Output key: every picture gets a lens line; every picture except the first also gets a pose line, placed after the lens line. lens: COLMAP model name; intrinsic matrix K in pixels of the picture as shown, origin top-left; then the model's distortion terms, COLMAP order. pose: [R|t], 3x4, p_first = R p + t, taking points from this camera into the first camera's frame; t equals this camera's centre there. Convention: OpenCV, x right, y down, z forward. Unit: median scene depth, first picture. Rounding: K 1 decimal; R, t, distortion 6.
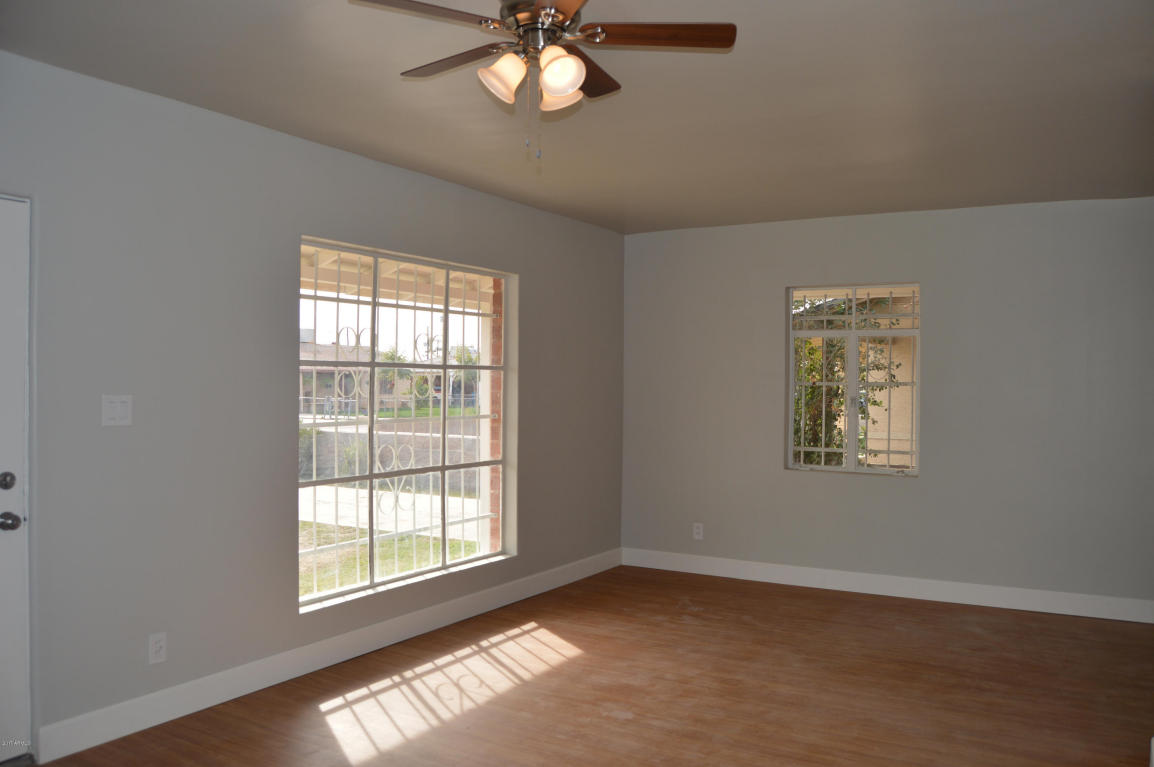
lens RADIAL K [[916.2, 0, 582.7], [0, 916.2, 381.4], [0, 0, 1]] dist [-0.096985, 0.040632]
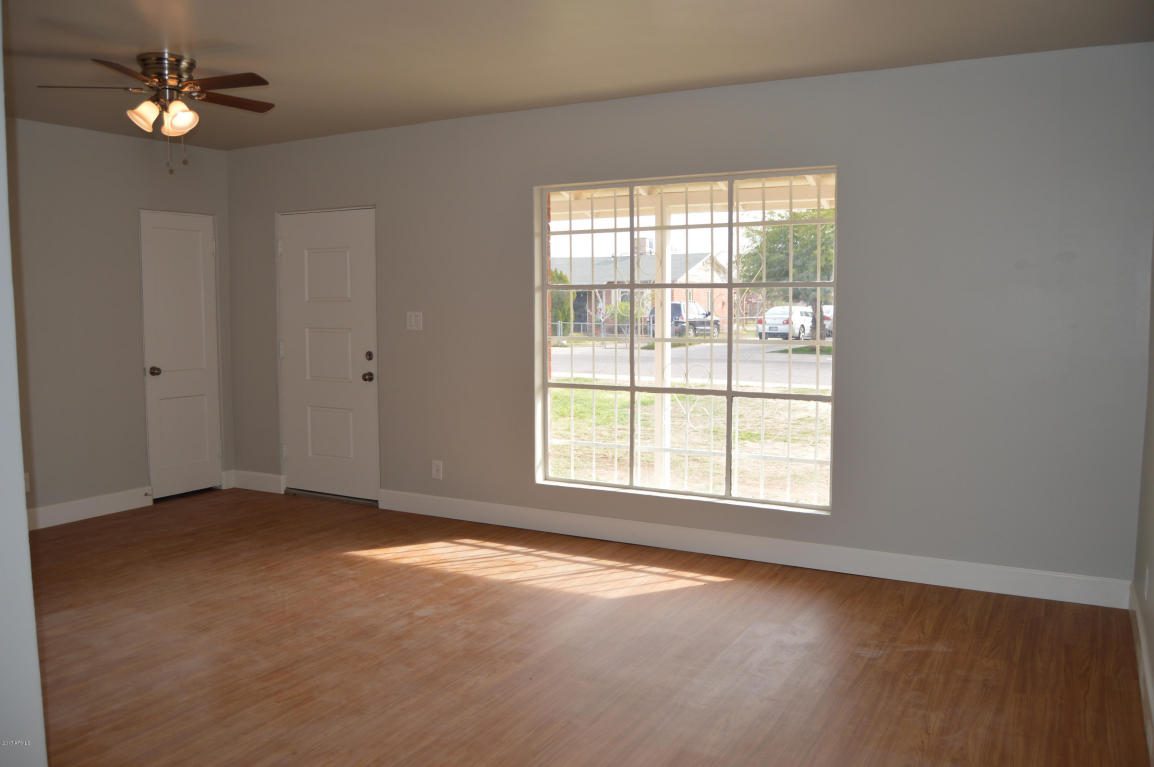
lens RADIAL K [[916.2, 0, 582.7], [0, 916.2, 381.4], [0, 0, 1]] dist [-0.096985, 0.040632]
pose [[0.021032, 0.075884, -0.996895, 0.946546], [0.001098, 0.997113, 0.075923, 0.012678], [0.999778, -0.002691, 0.020888, 1.004603]]
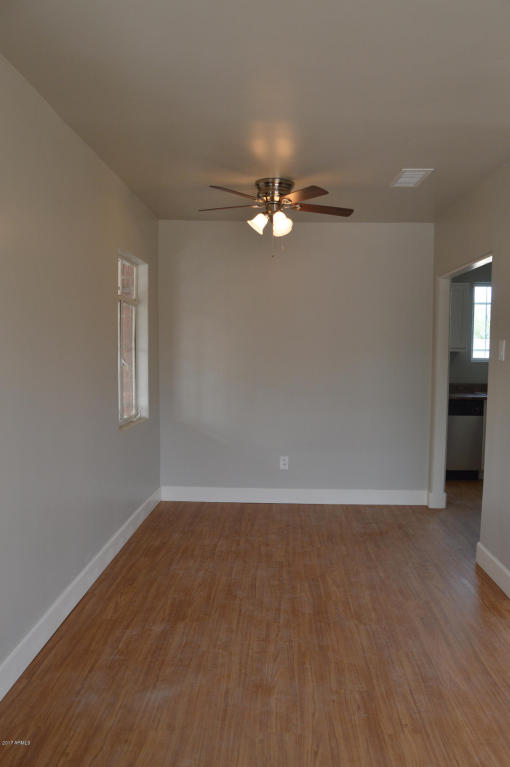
lens RADIAL K [[608.9, 0, 255.0], [0, 608.9, 383.5], [0, 0, 1]] dist [-0.096985, 0.040632]
pose [[-0.474086, -0.063442, 0.878190, 0.015240], [-0.013378, 0.997805, 0.064861, 0.005202], [-0.880377, 0.019002, -0.473894, 1.338993]]
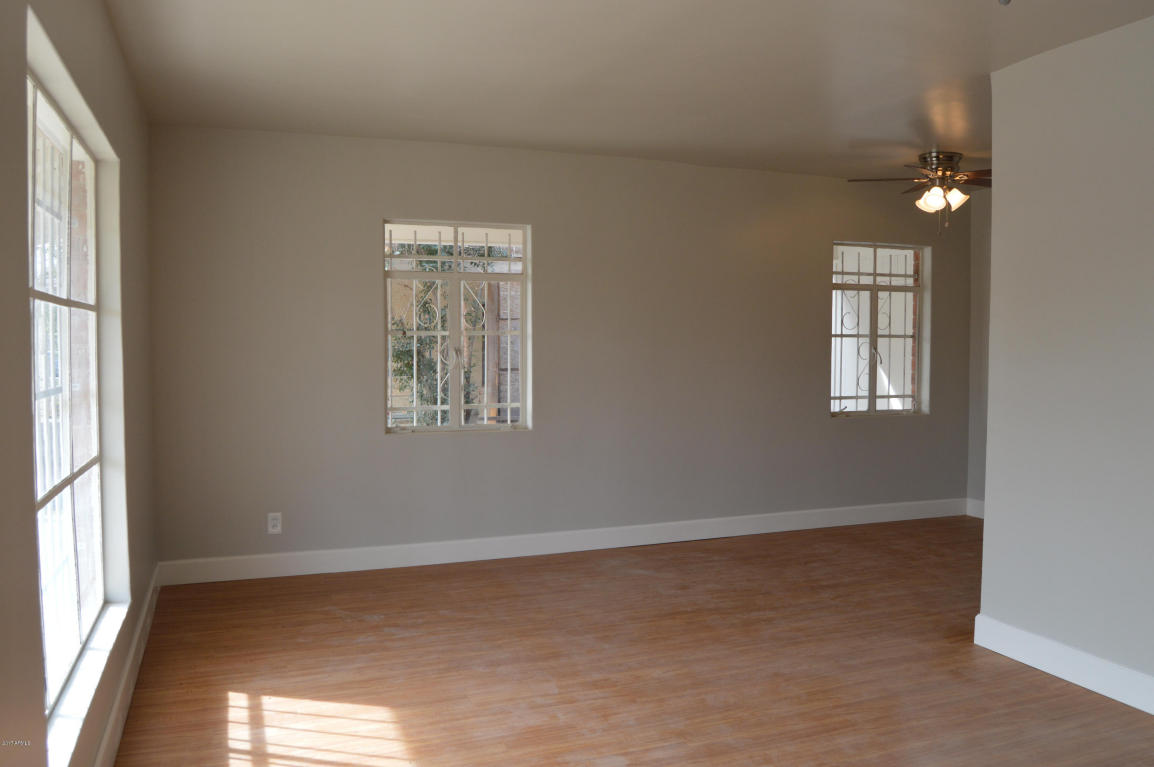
lens RADIAL K [[916.2, 0, 582.7], [0, 916.2, 381.4], [0, 0, 1]] dist [-0.096985, 0.040632]
pose [[0.618727, -0.044355, 0.784353, -0.478757], [0.006939, 0.998675, 0.051001, 0.007159], [-0.785576, -0.026113, 0.618215, 0.480181]]
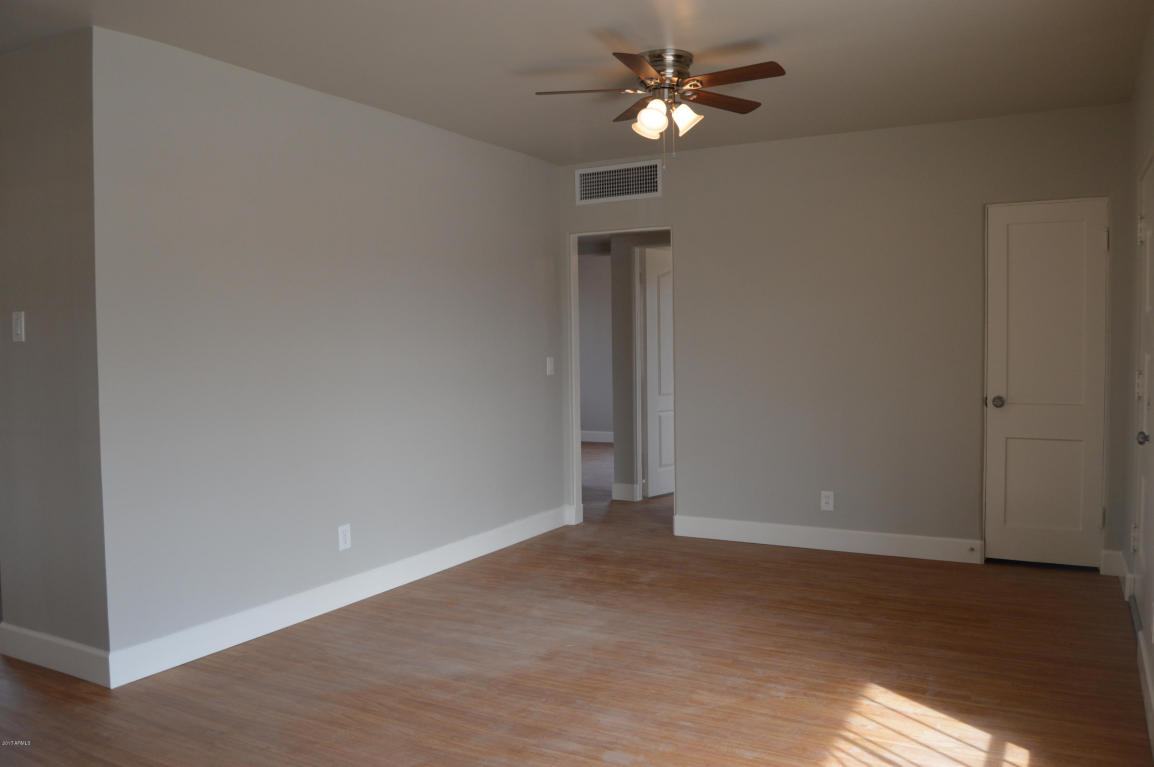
lens RADIAL K [[916.2, 0, 582.7], [0, 916.2, 381.4], [0, 0, 1]] dist [-0.096985, 0.040632]
pose [[-0.999698, 0.005390, -0.023991, 0.076172], [0.004230, 0.998831, 0.048147, 0.020116], [0.024223, 0.048031, -0.998552, 1.488095]]
